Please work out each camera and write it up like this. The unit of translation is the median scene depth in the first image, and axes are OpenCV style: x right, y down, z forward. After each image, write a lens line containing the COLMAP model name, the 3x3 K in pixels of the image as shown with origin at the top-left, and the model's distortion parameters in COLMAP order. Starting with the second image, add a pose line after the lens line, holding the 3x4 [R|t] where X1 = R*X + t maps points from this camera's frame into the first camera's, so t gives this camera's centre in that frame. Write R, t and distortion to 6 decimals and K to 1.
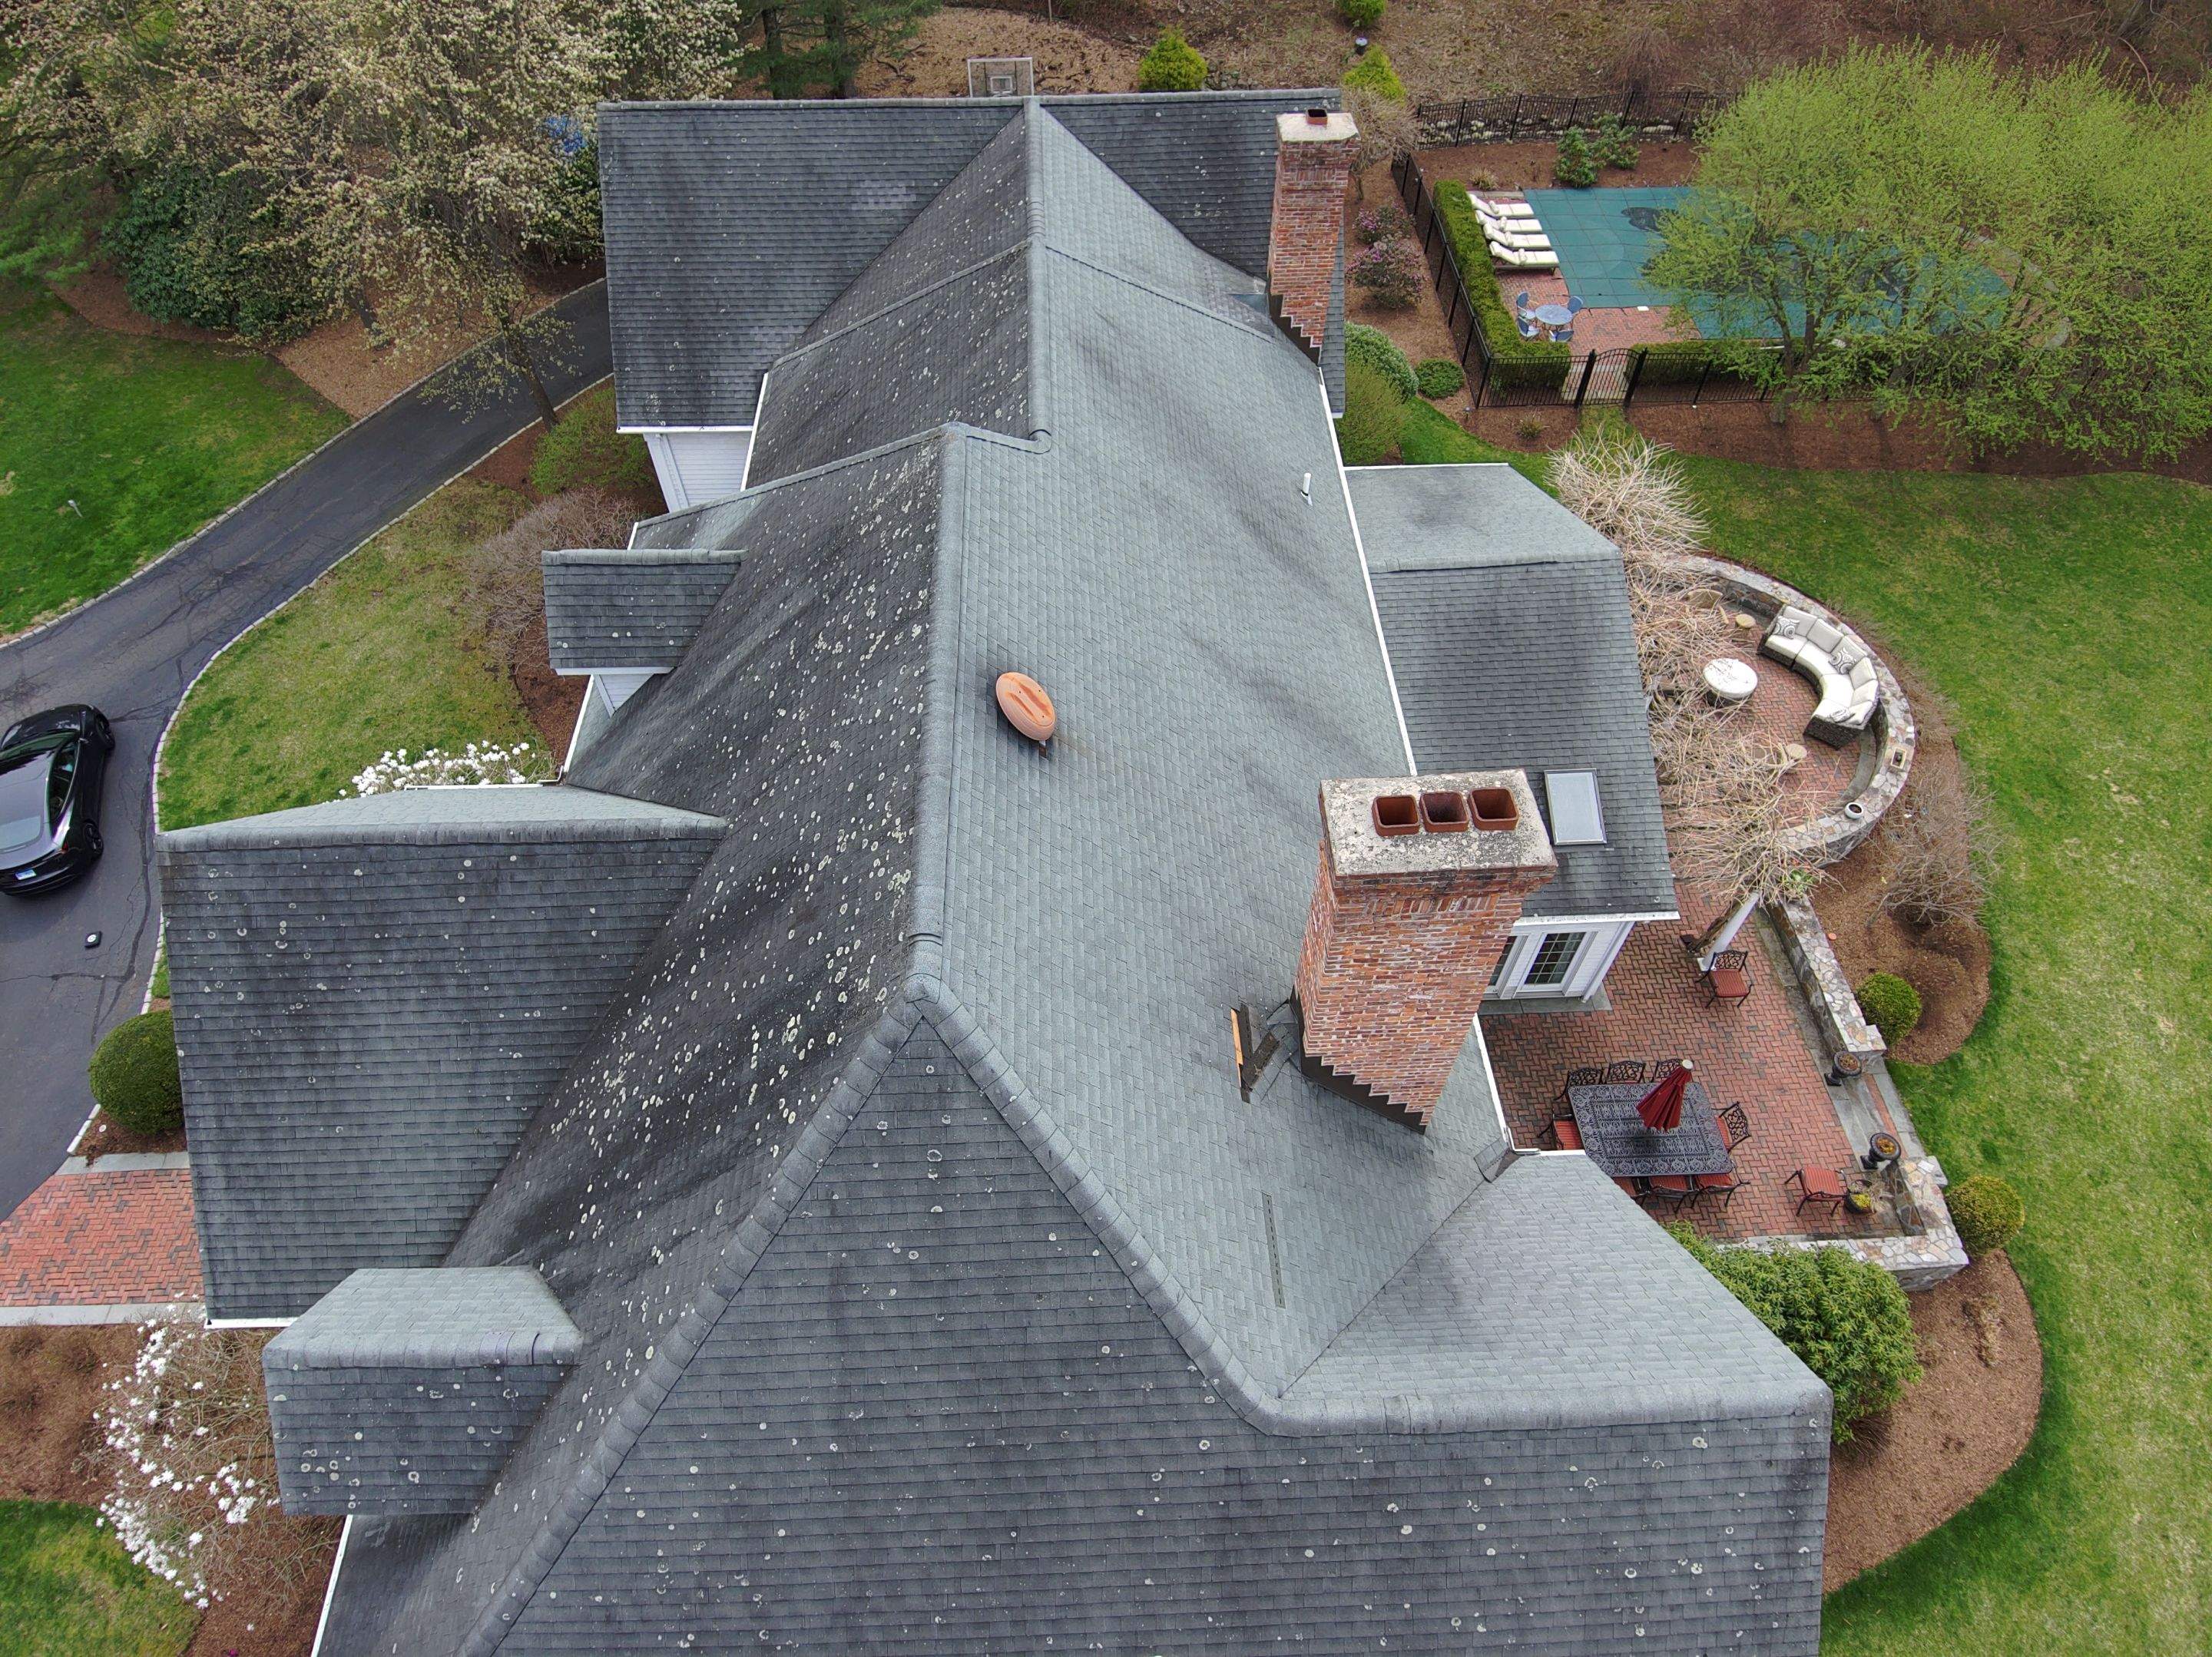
lens RADIAL K [[1317.5, 0, 1100.1], [0, 1317.5, 825.4], [0, 0, 1]] dist [0.031699, -0.058733]
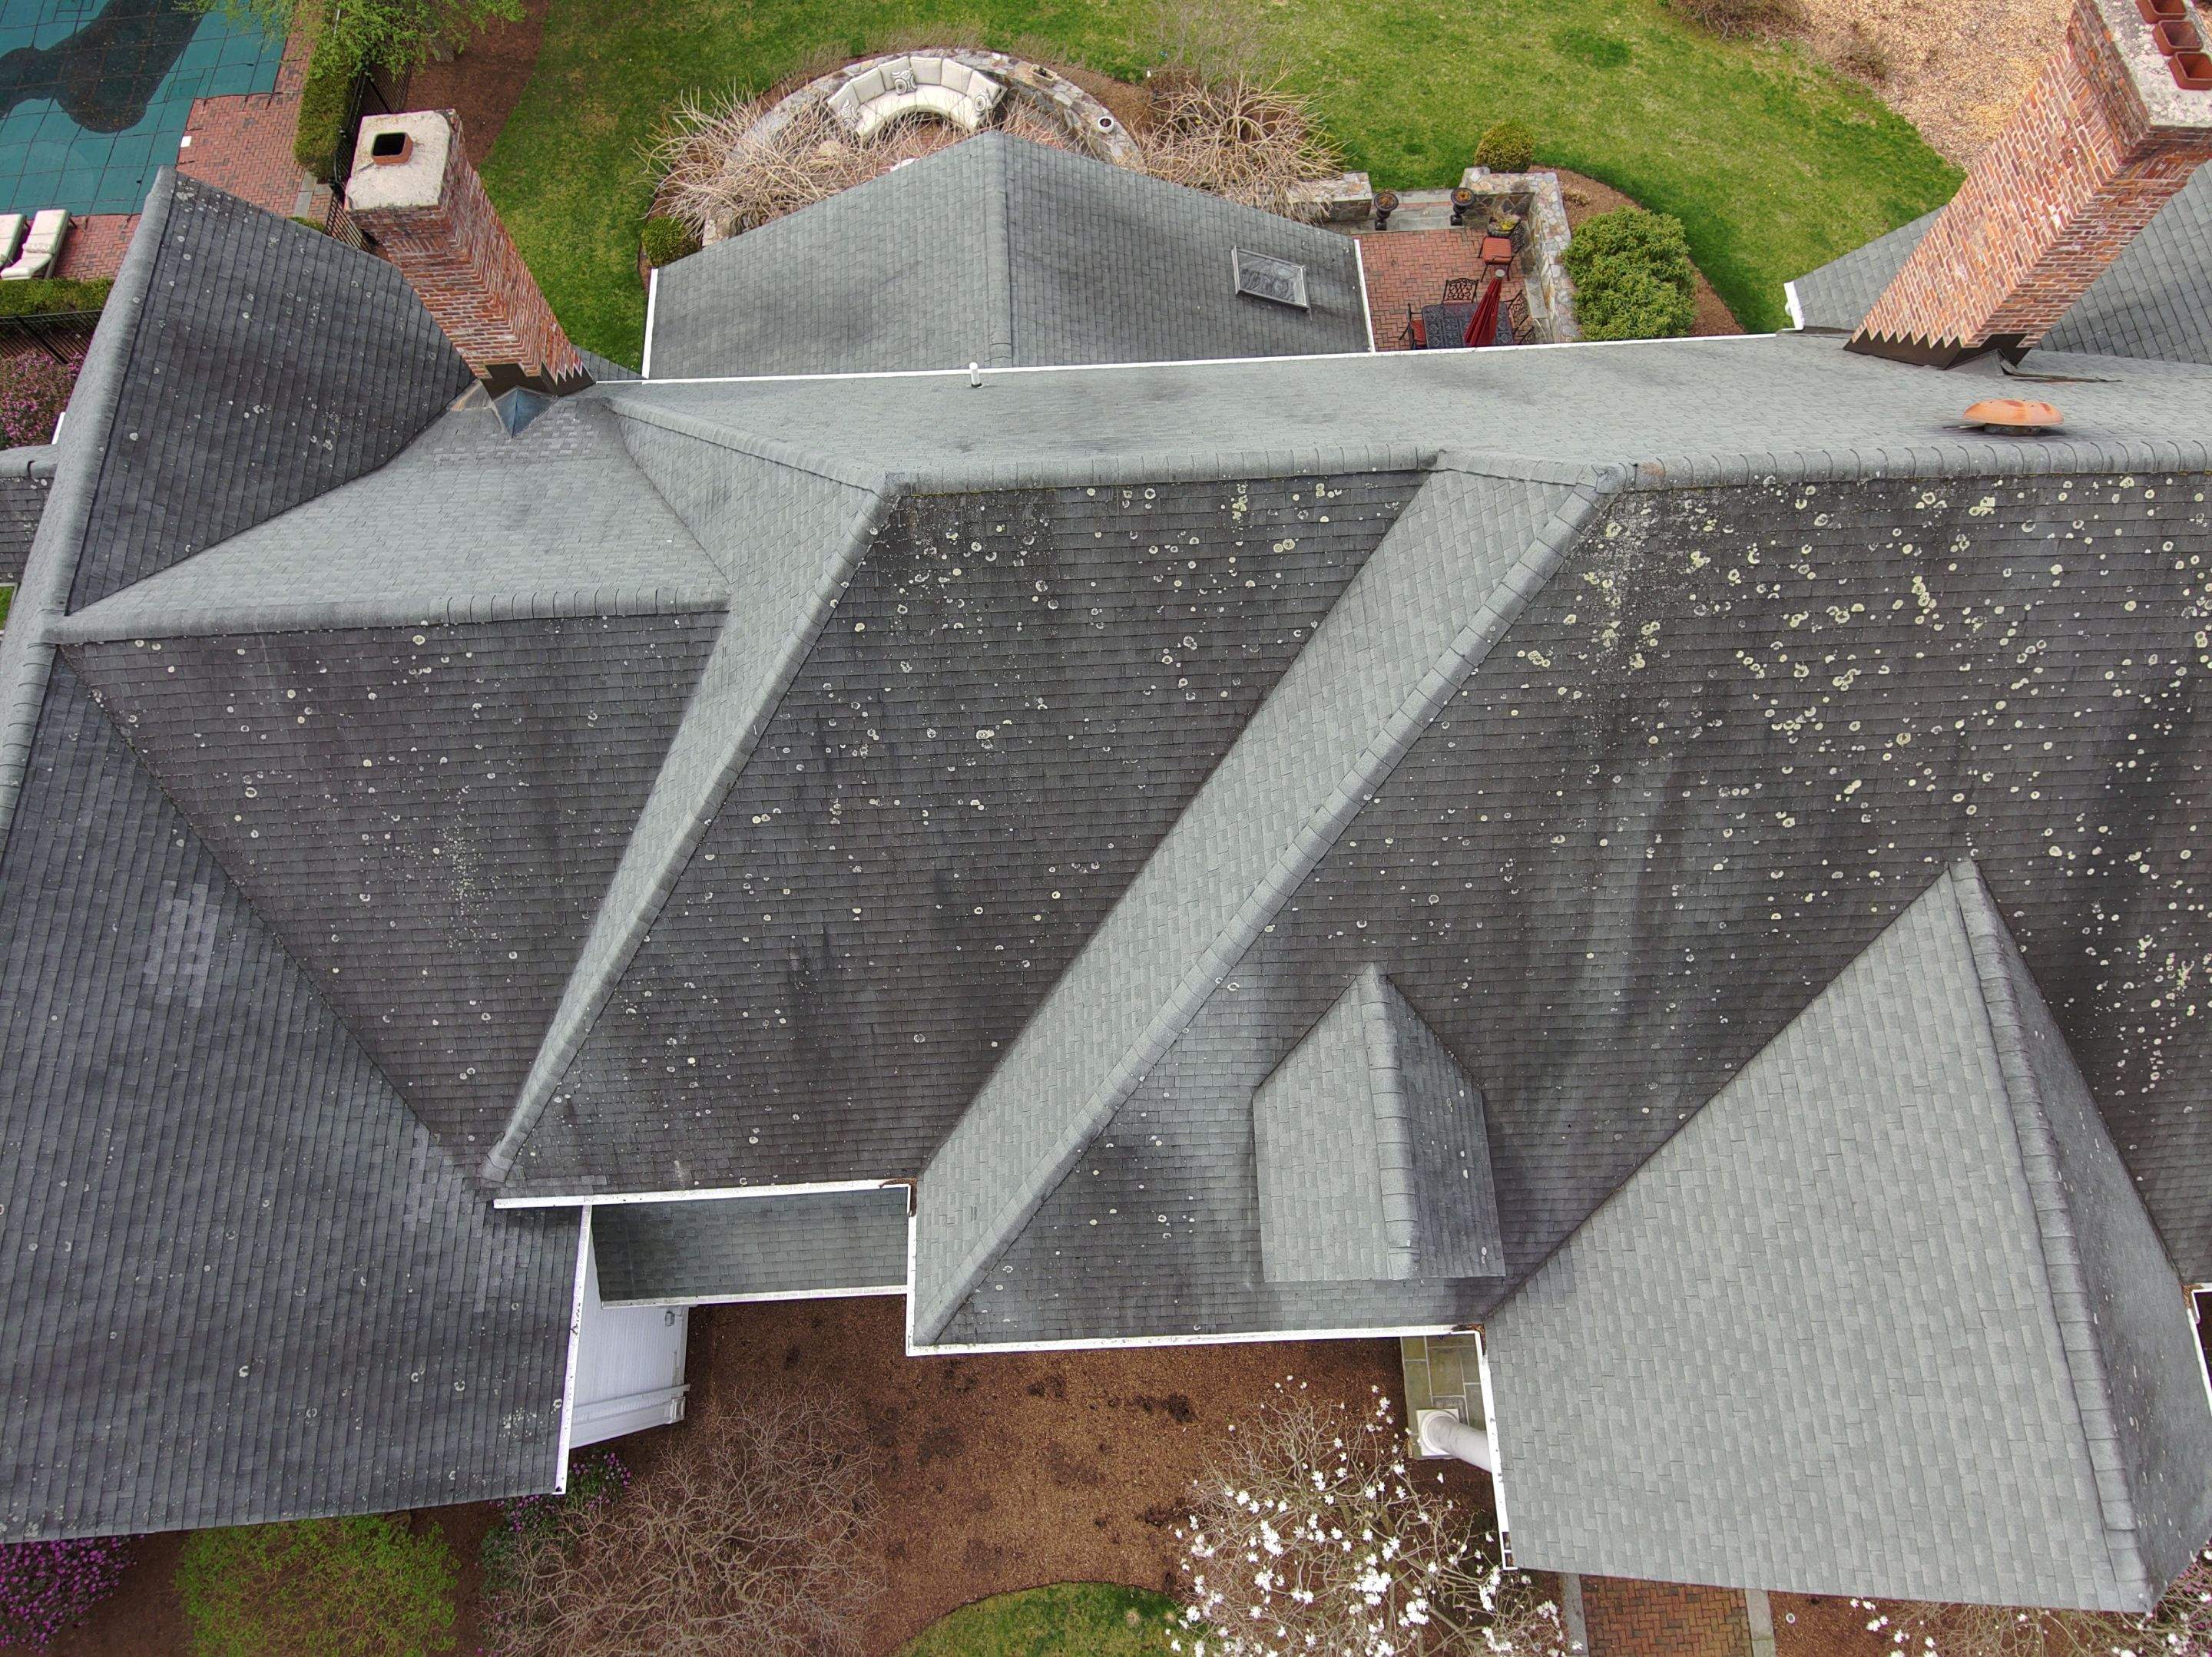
lens RADIAL K [[1307.3, 0, 1100.9], [0, 1307.3, 817.8], [0, 0, 1]] dist [0.061771, -0.085984]
pose [[-0.006528, -0.938568, 0.345033, -0.302621], [0.787840, 0.207669, 0.579812, -0.512469], [-0.615846, 0.275615, 0.738085, 0.397835]]
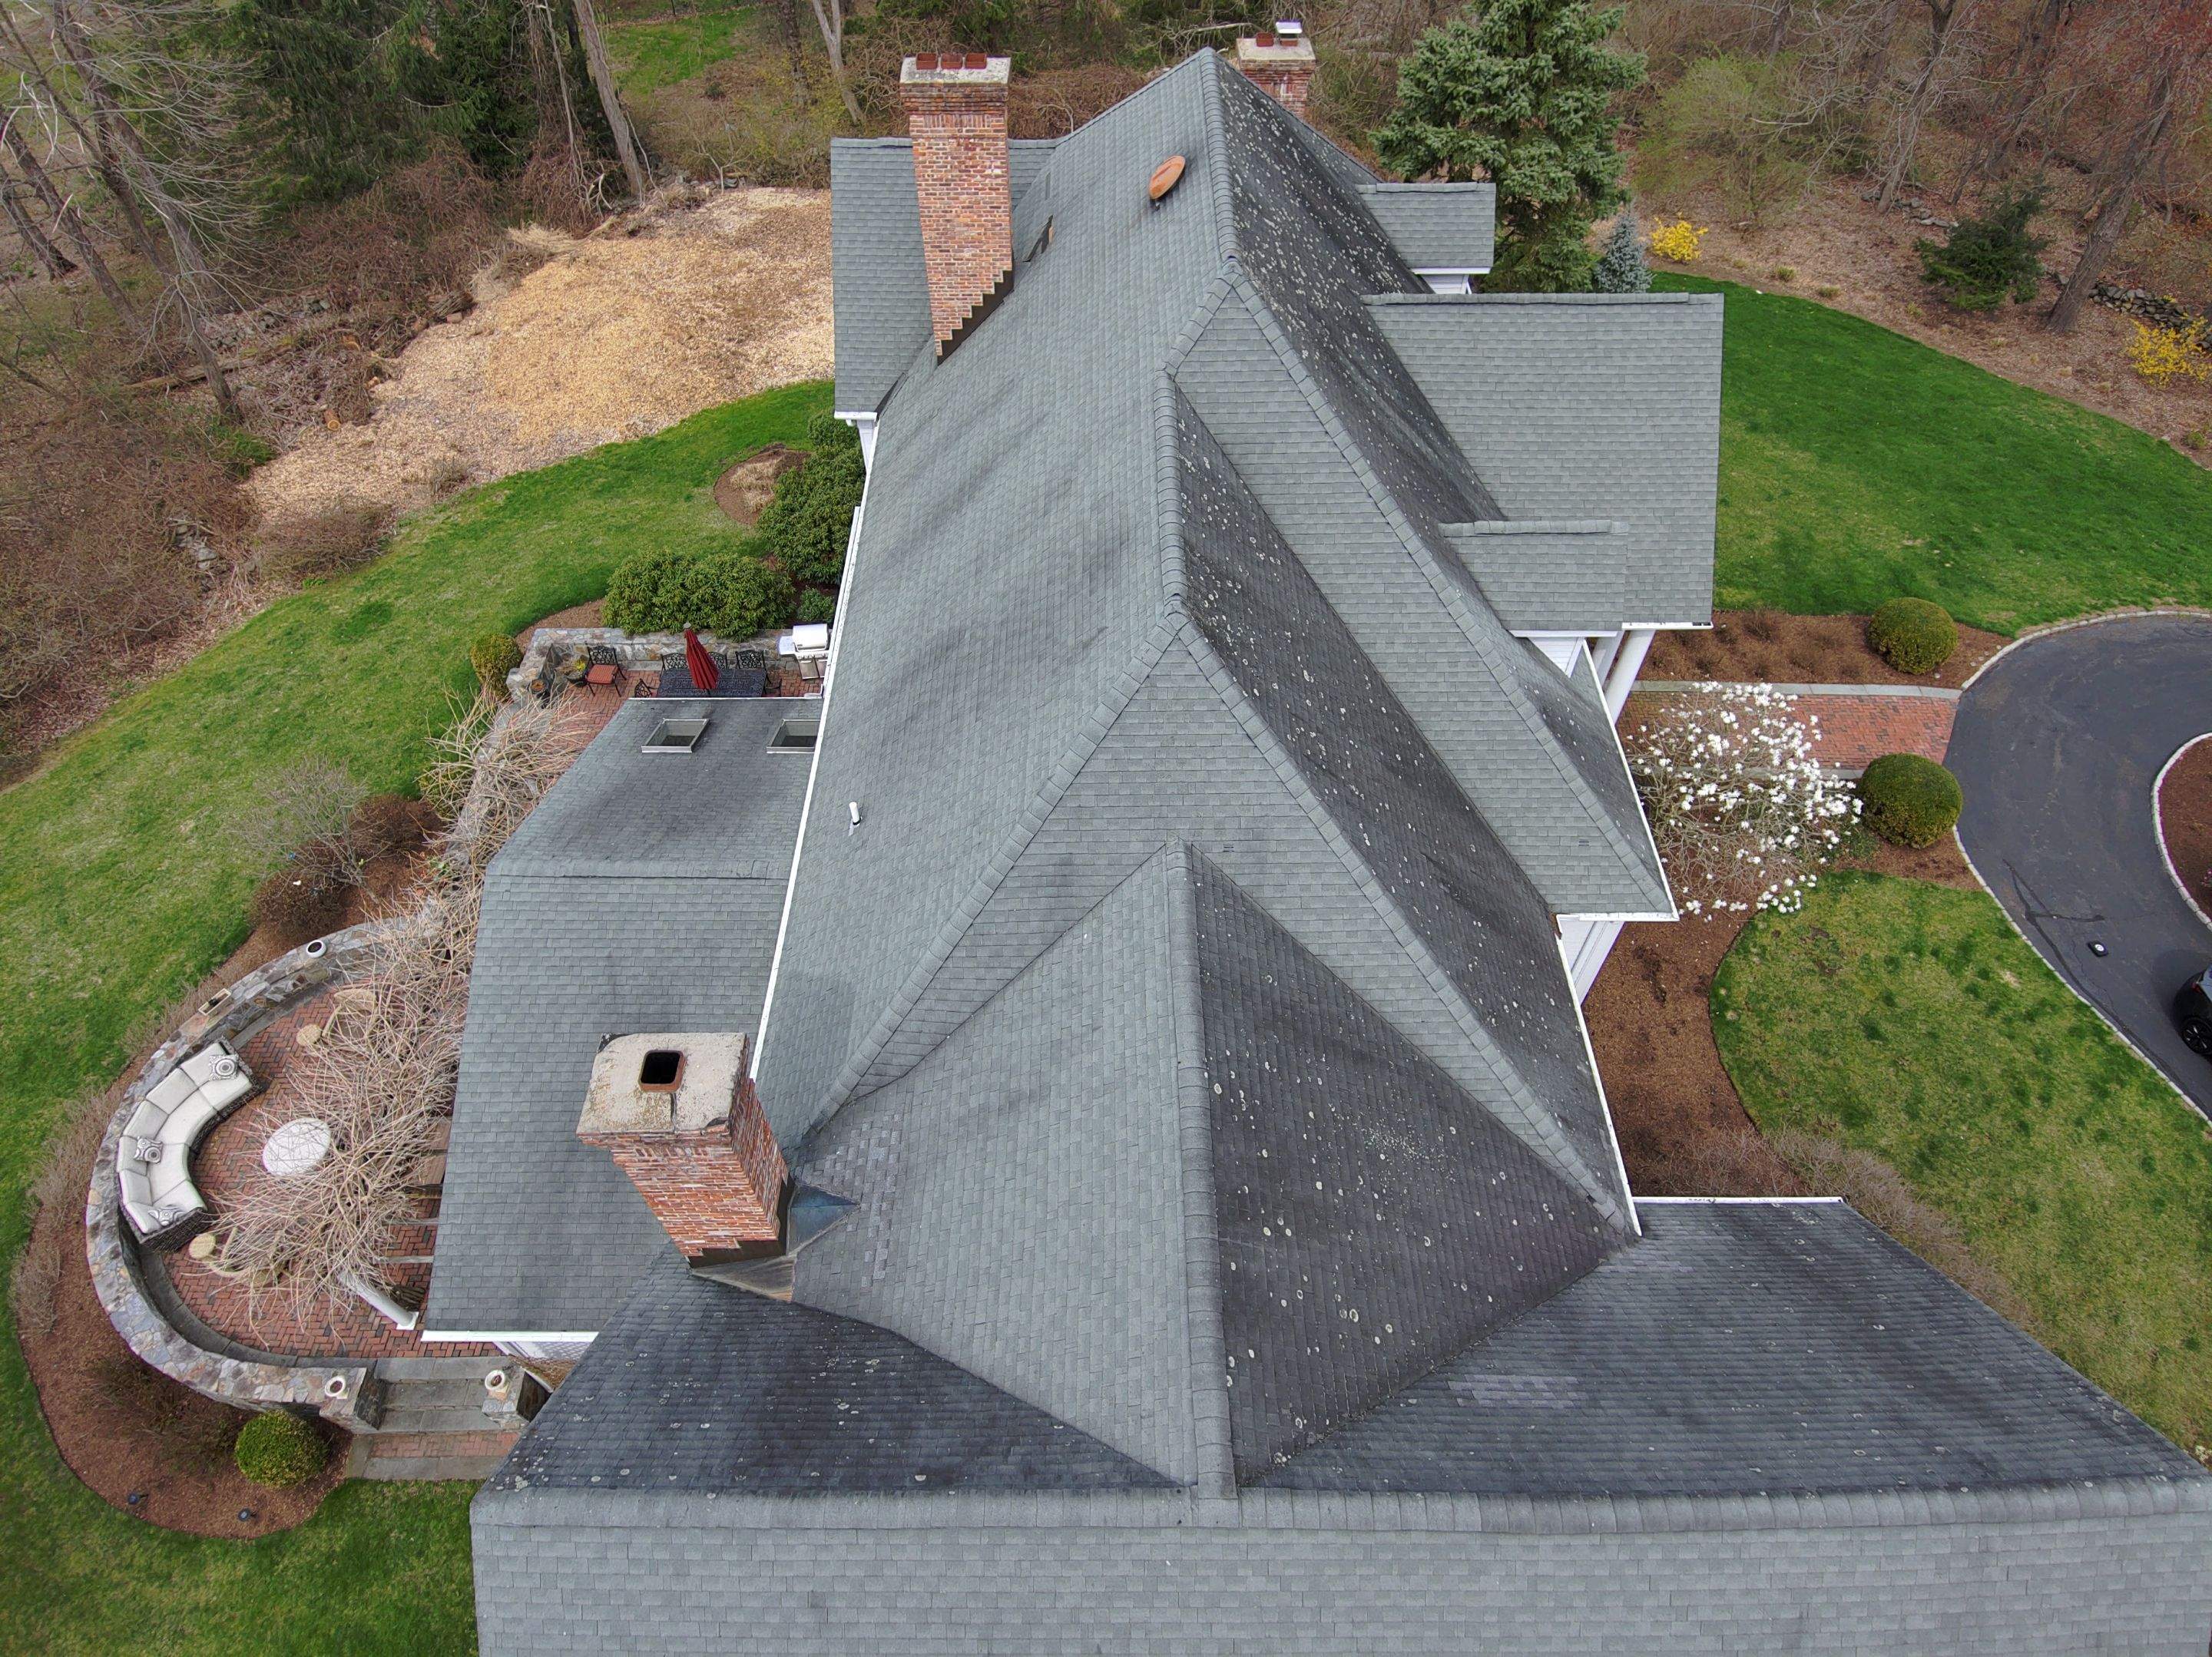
lens RADIAL K [[1307.3, 0, 1114.3], [0, 1307.3, 824.9], [0, 0, 1]] dist [0.061771, -0.085984]
pose [[-0.999461, -0.024301, 0.022064, -0.023481], [0.026739, -0.212949, 0.976697, -0.926767], [-0.019036, 0.976761, 0.213484, 0.714514]]
